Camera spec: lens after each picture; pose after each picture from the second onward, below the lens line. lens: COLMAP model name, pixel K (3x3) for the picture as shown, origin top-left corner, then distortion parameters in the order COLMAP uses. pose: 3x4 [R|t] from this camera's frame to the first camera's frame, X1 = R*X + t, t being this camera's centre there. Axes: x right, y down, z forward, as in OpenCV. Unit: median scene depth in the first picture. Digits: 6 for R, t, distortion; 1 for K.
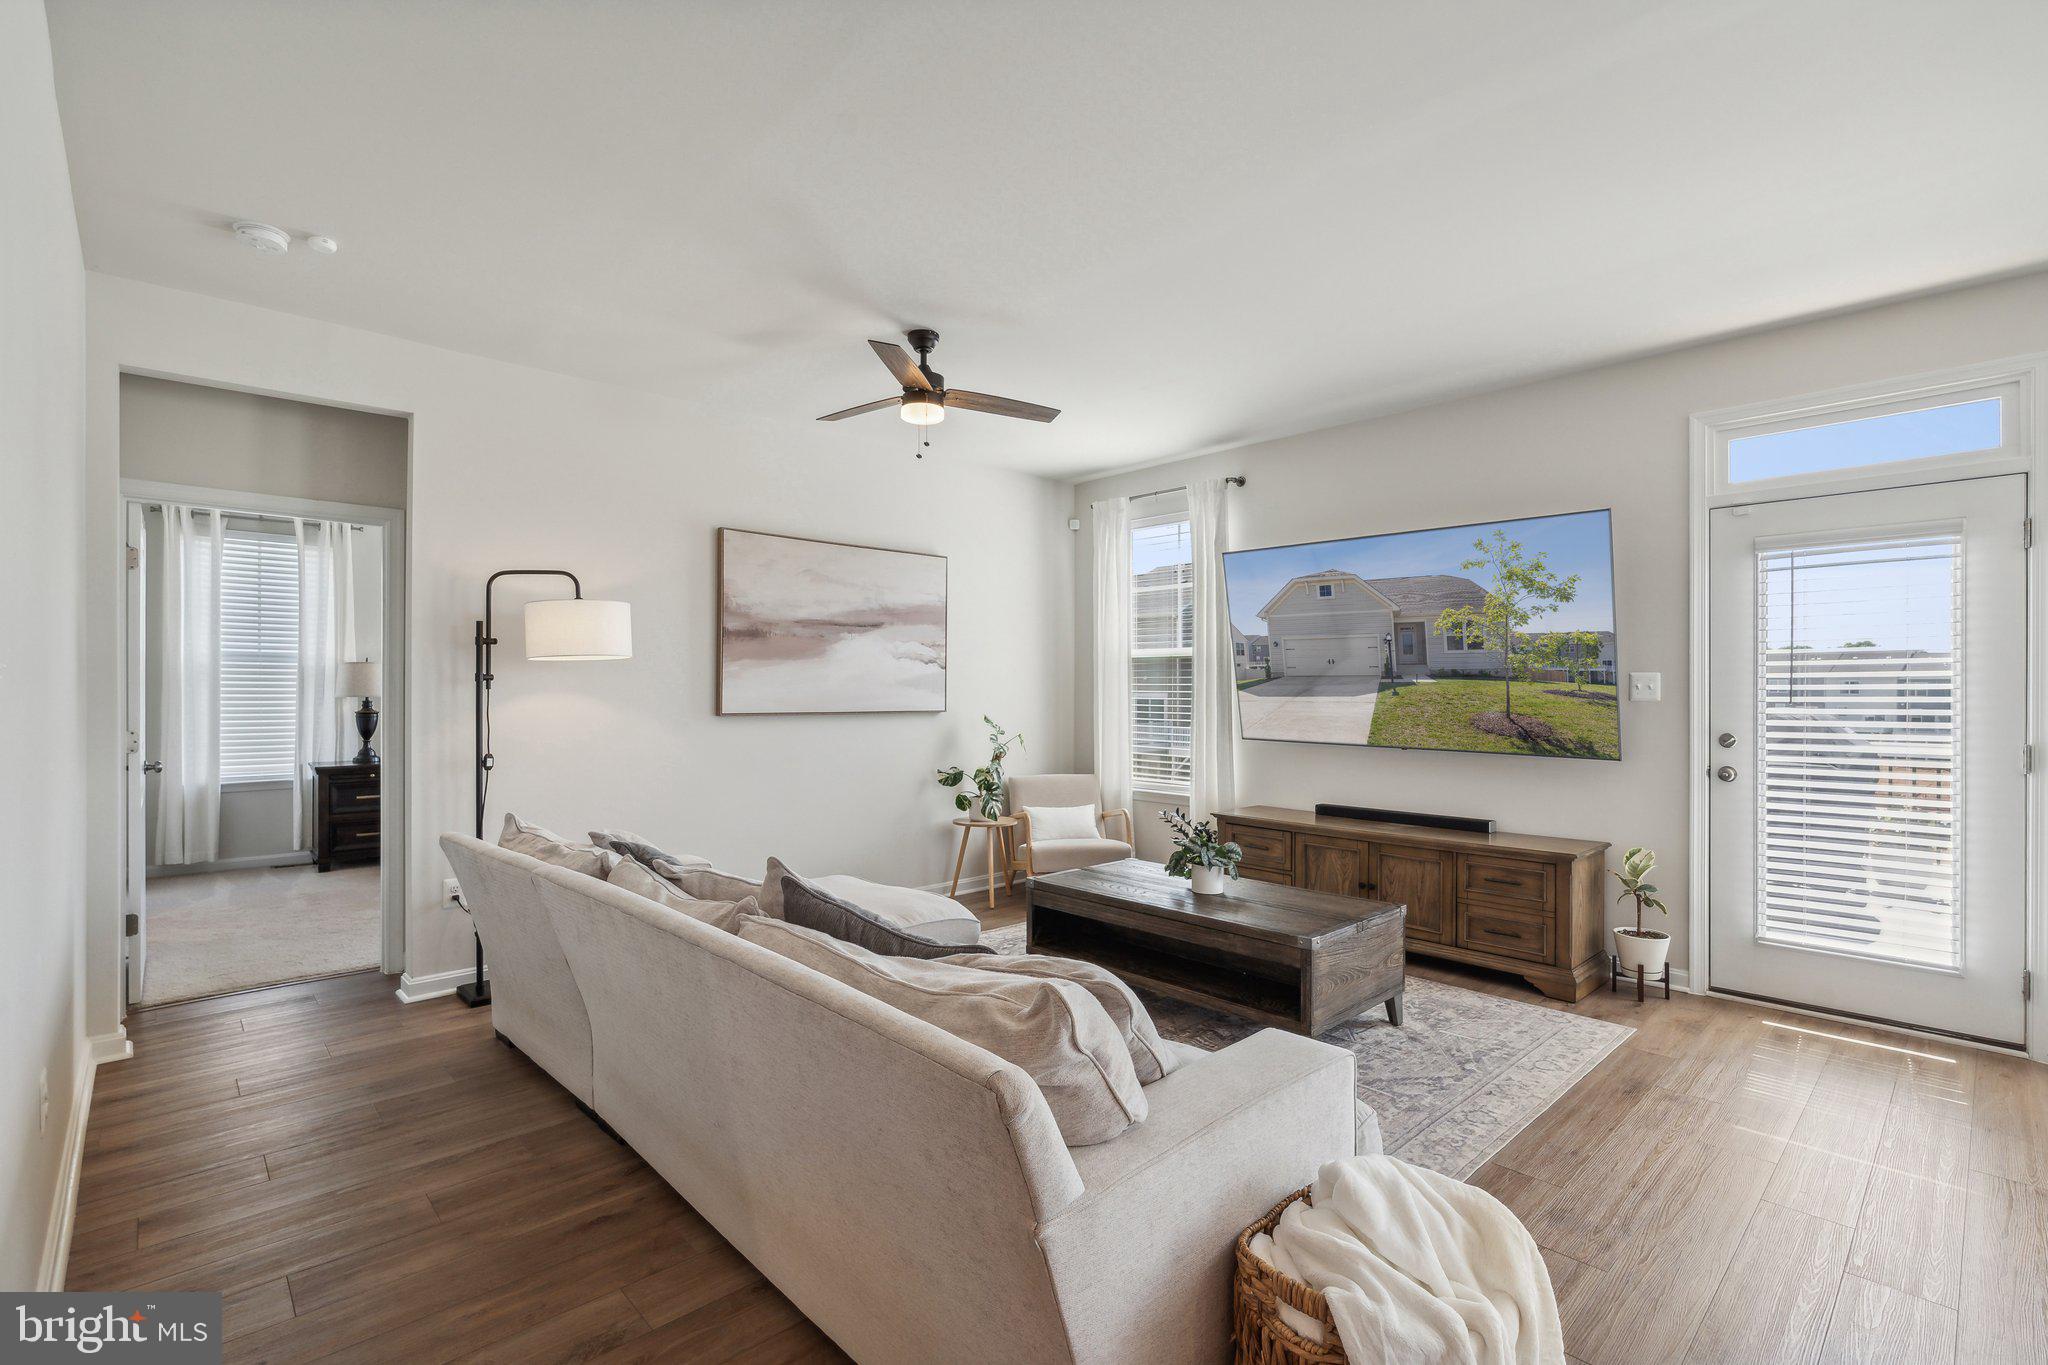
lens RADIAL K [[917.0, 0, 1021.1], [0, 917.0, 693.5], [0, 0, 1]] dist [-0.003421, 0.000347]
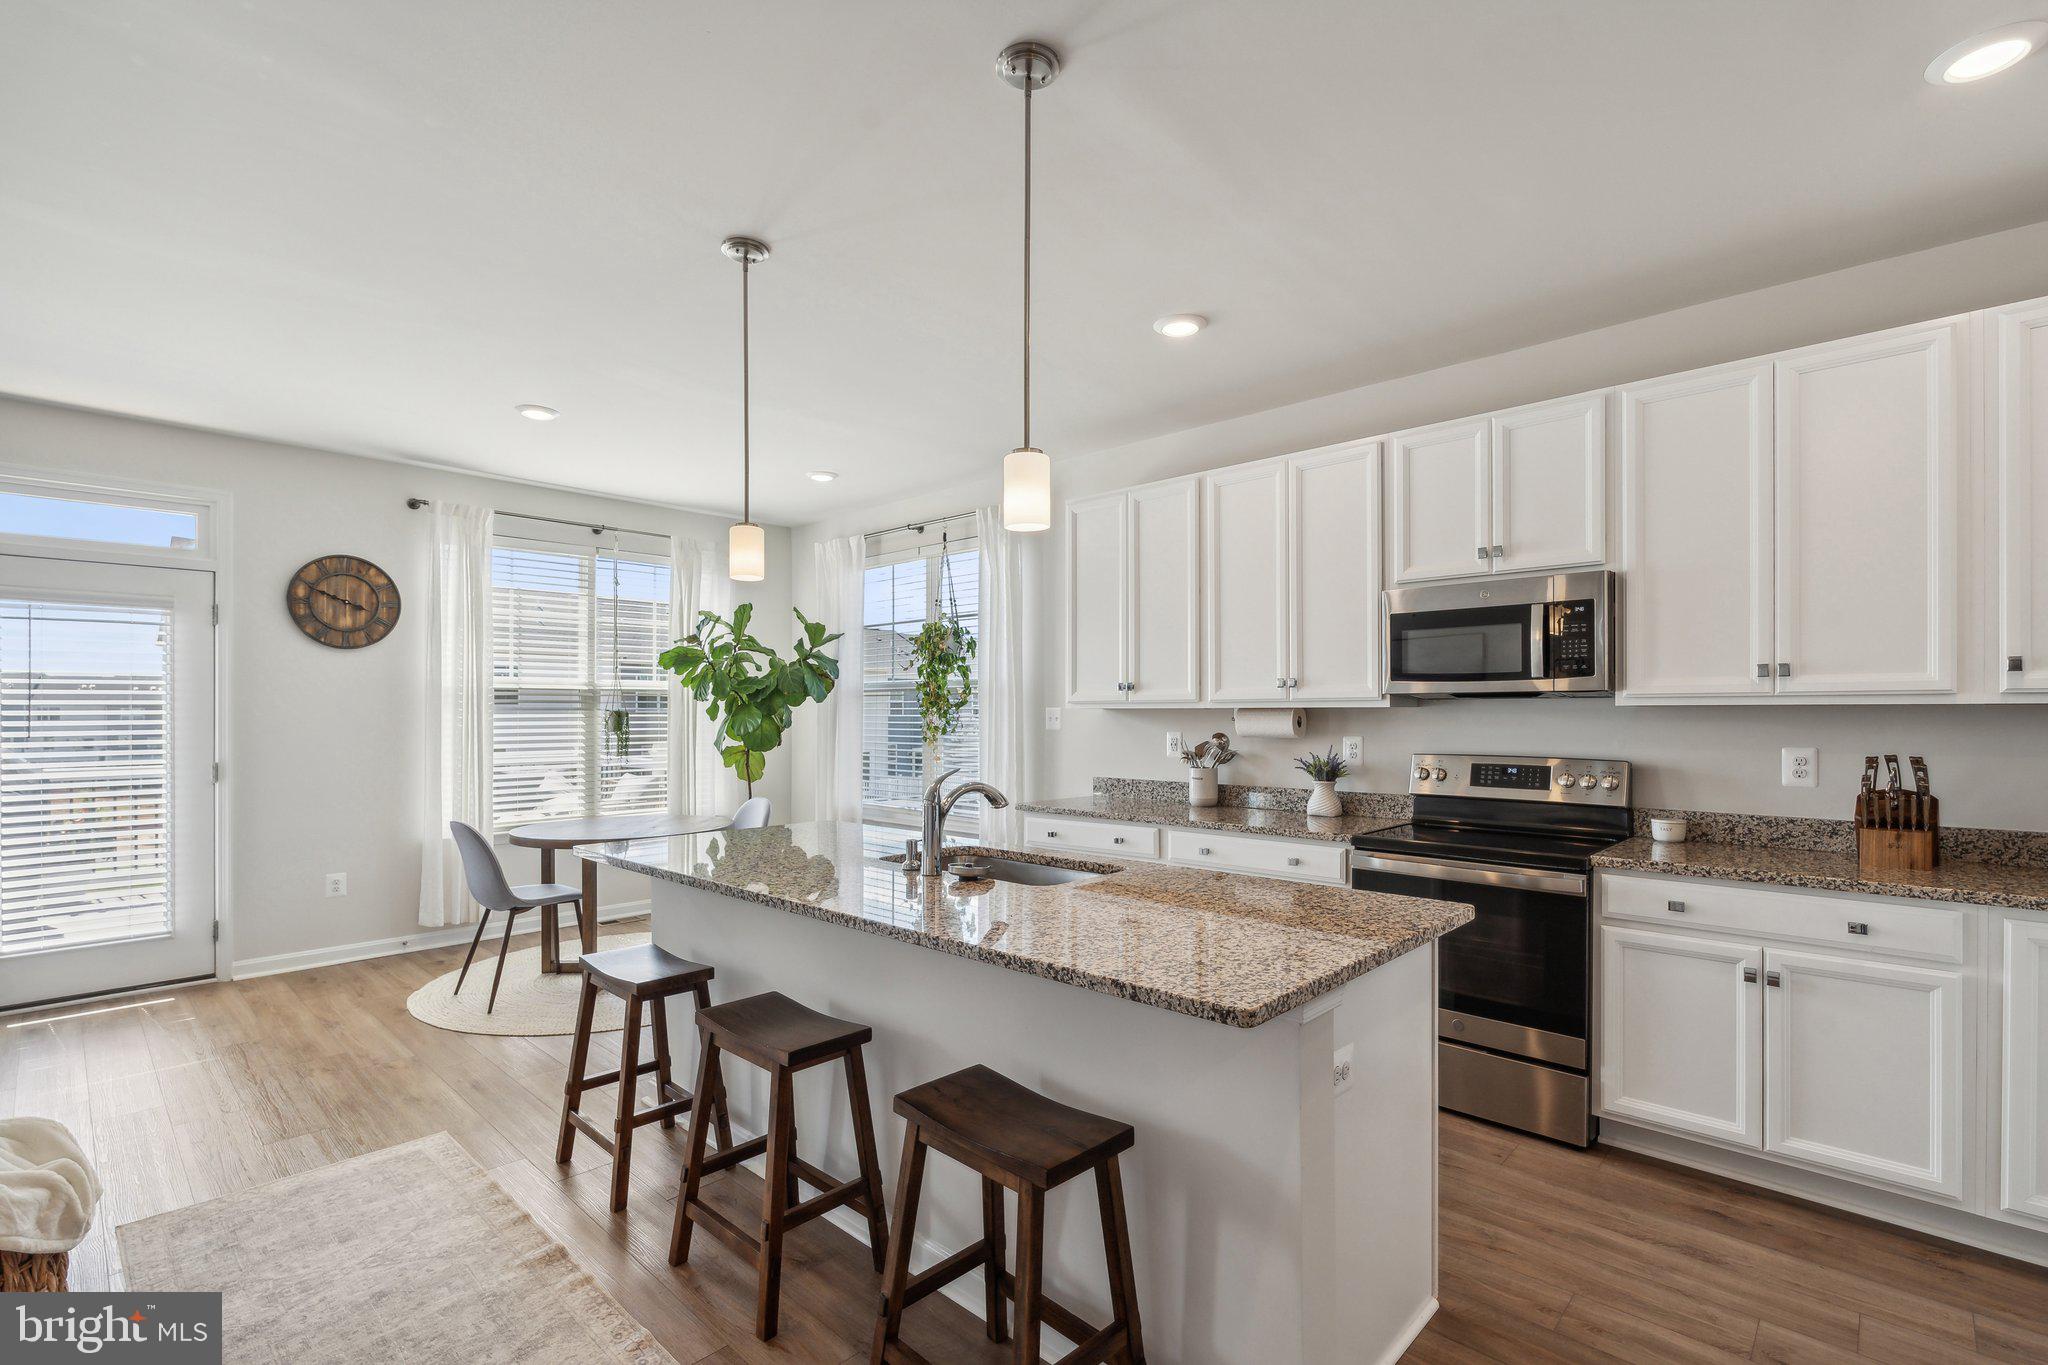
lens RADIAL K [[917.0, 0, 1025.9], [0, 917.0, 705.4], [0, 0, 1]] dist [-0.003421, 0.000347]
pose [[-0.061808, 0.004003, 0.998080, -0.299563], [0.005152, 0.999980, -0.003691, -0.015796], [-0.998075, 0.004914, -0.061828, -0.131766]]
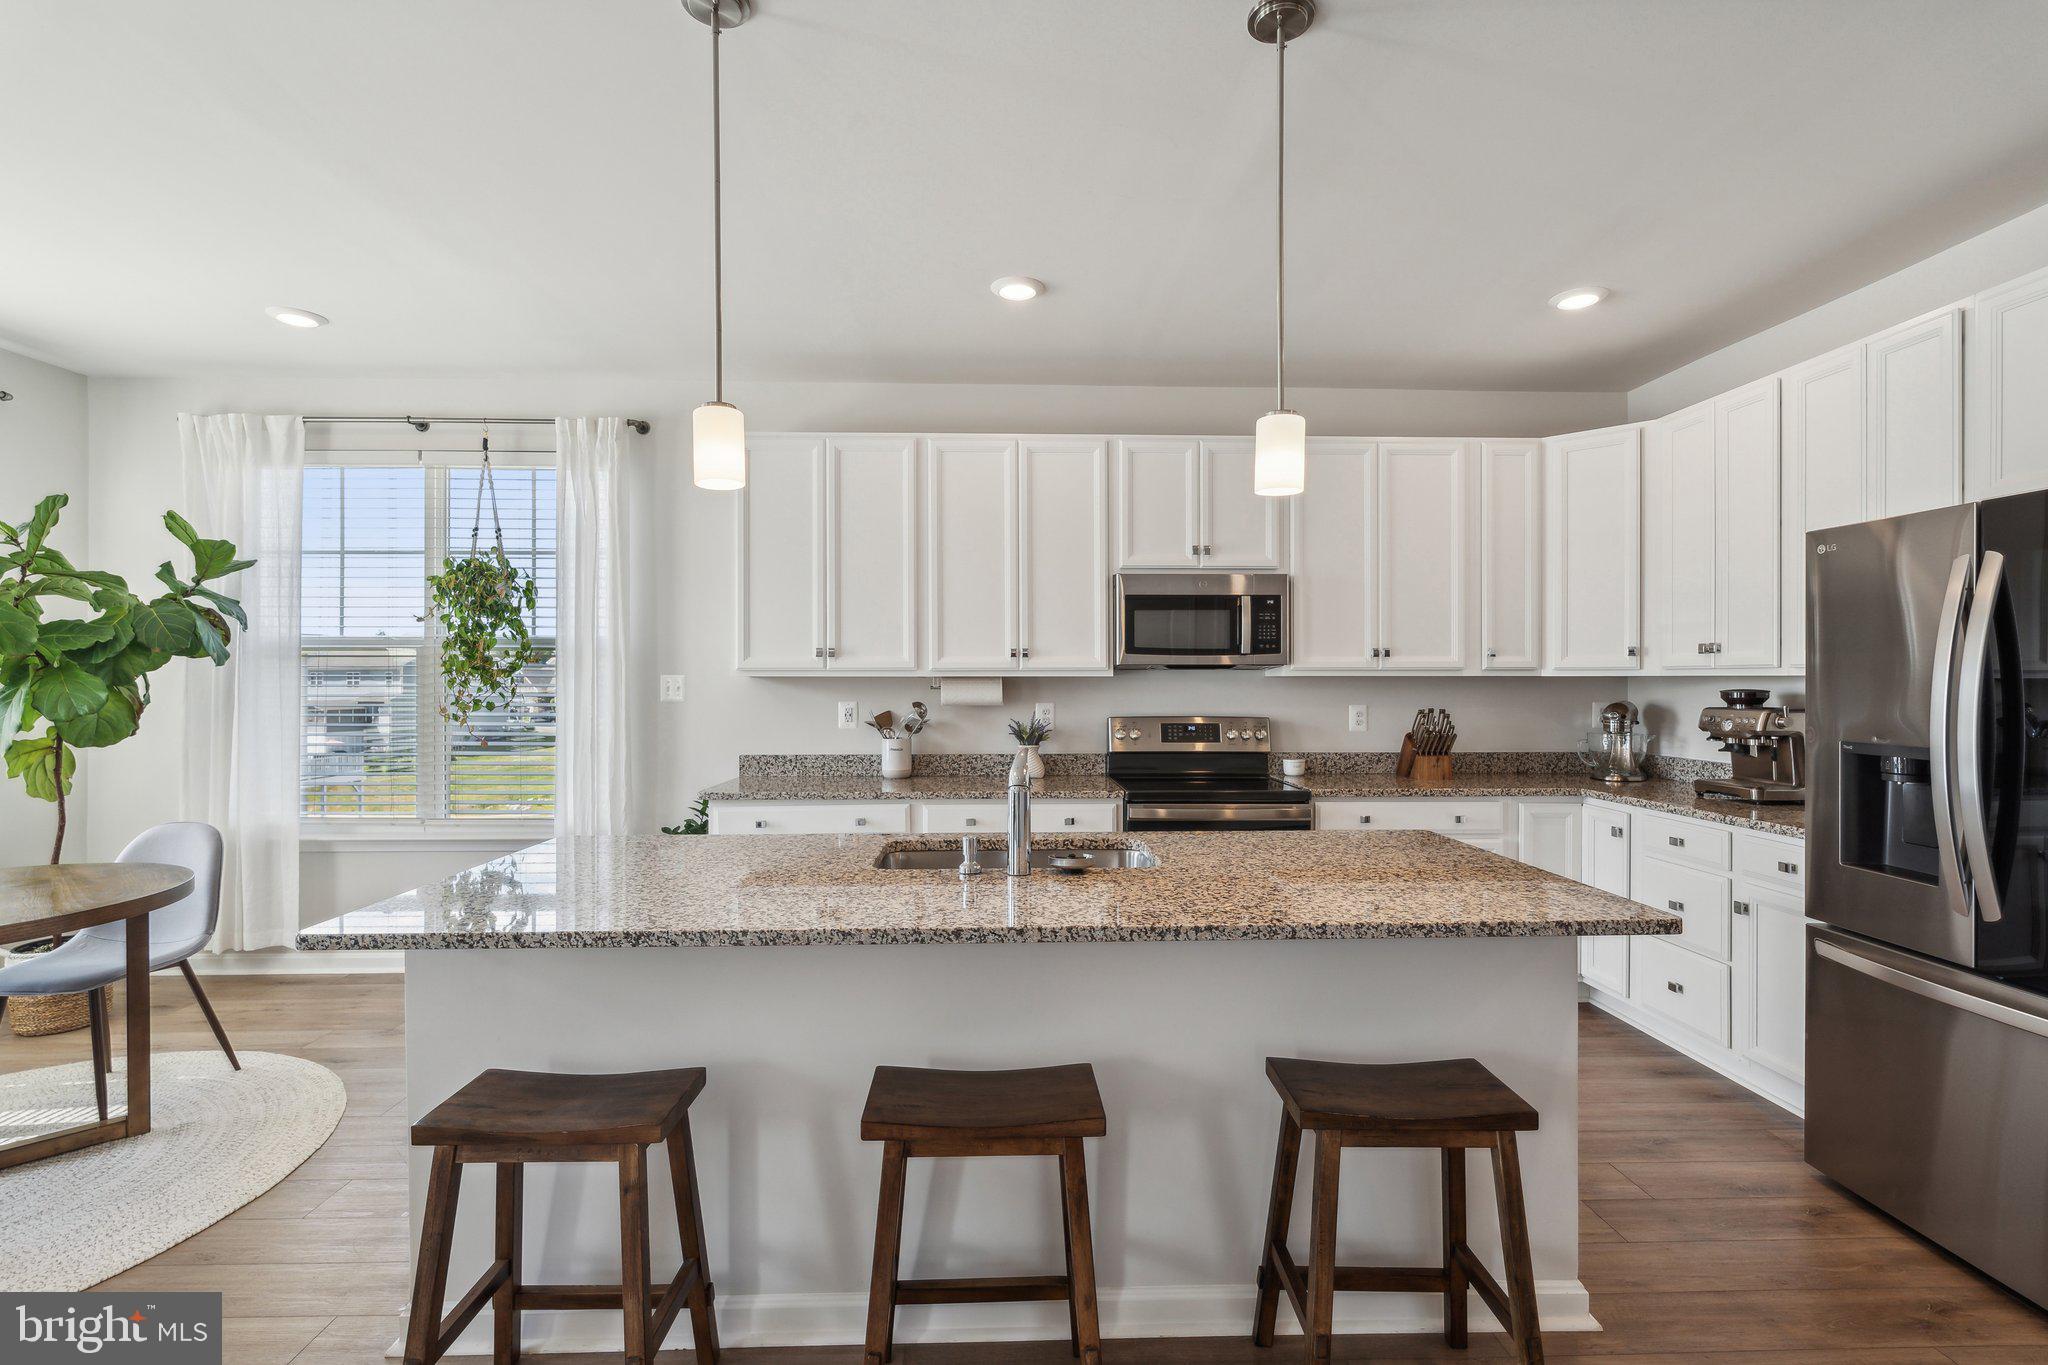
lens RADIAL K [[917.0, 0, 1023.2], [0, 917.0, 673.9], [0, 0, 1]] dist [-0.003421, 0.000347]
pose [[-0.745977, 0.000512, 0.665972, -0.052921], [0.000747, 1.000000, 0.000069, -0.018426], [-0.665972, 0.000549, -0.745977, 0.243885]]
